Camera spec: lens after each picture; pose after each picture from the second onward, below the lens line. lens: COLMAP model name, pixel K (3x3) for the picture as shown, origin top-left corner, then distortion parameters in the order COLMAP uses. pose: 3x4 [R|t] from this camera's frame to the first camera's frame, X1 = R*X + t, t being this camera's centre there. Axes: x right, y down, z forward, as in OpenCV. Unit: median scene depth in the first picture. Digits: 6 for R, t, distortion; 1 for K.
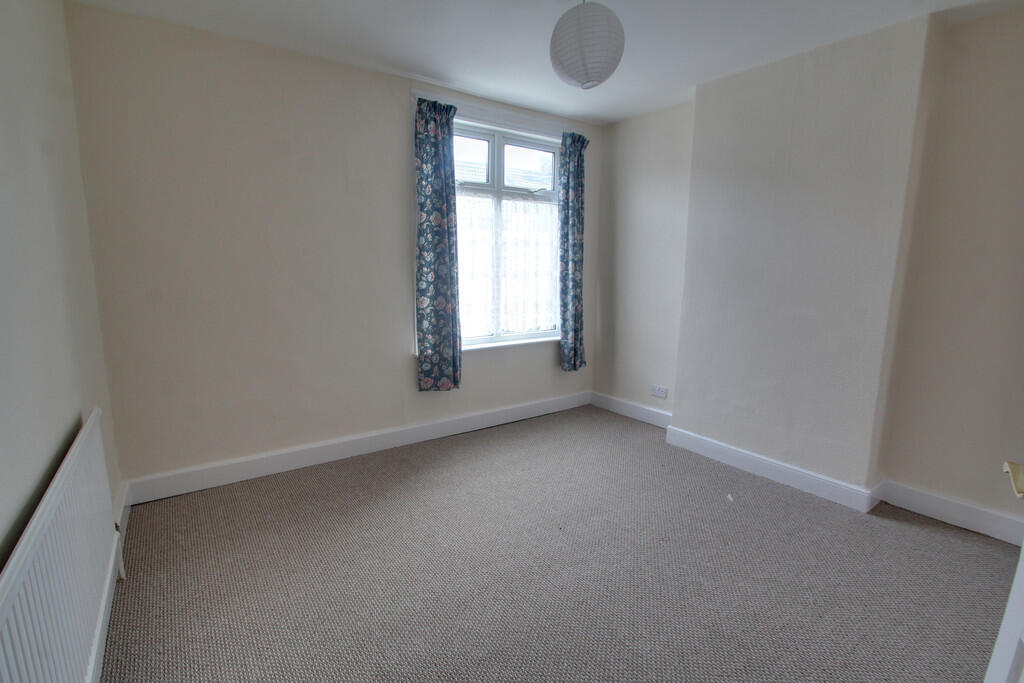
lens RADIAL K [[478.4, 0, 488.6], [0, 478.4, 339.3], [0, 0, 1]] dist [-0.001127, -0.000082]
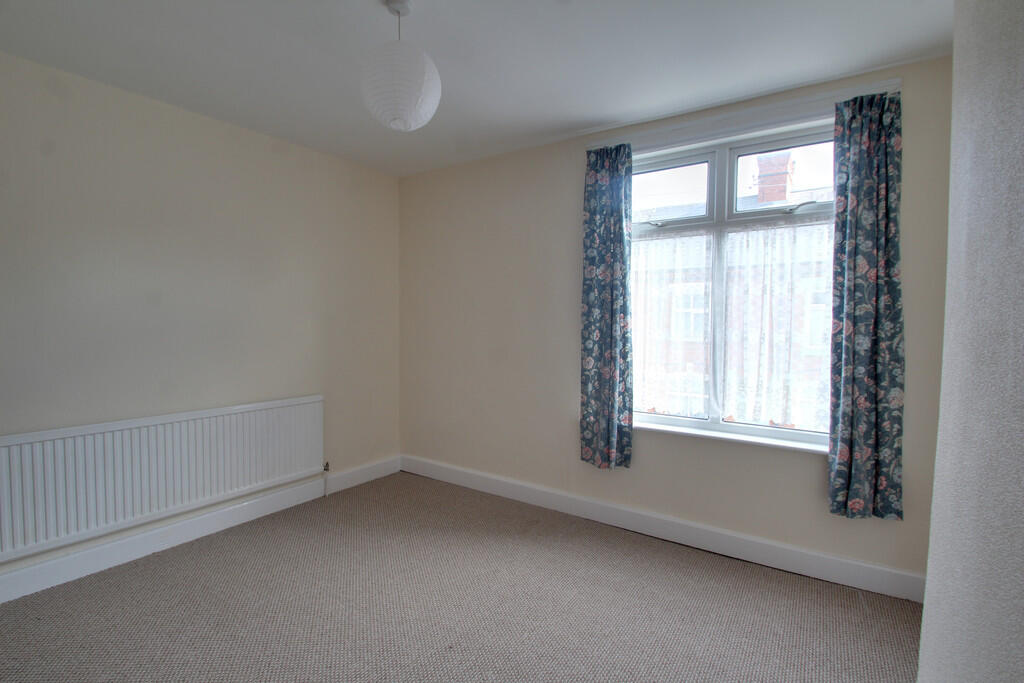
lens RADIAL K [[478.4, 0, 488.6], [0, 478.4, 339.3], [0, 0, 1]] dist [-0.001127, -0.000082]
pose [[0.359752, 0.034823, -0.932398, 0.635203], [-0.147386, 0.988878, -0.019934, -0.074297], [0.921334, 0.144594, 0.360883, 0.479524]]
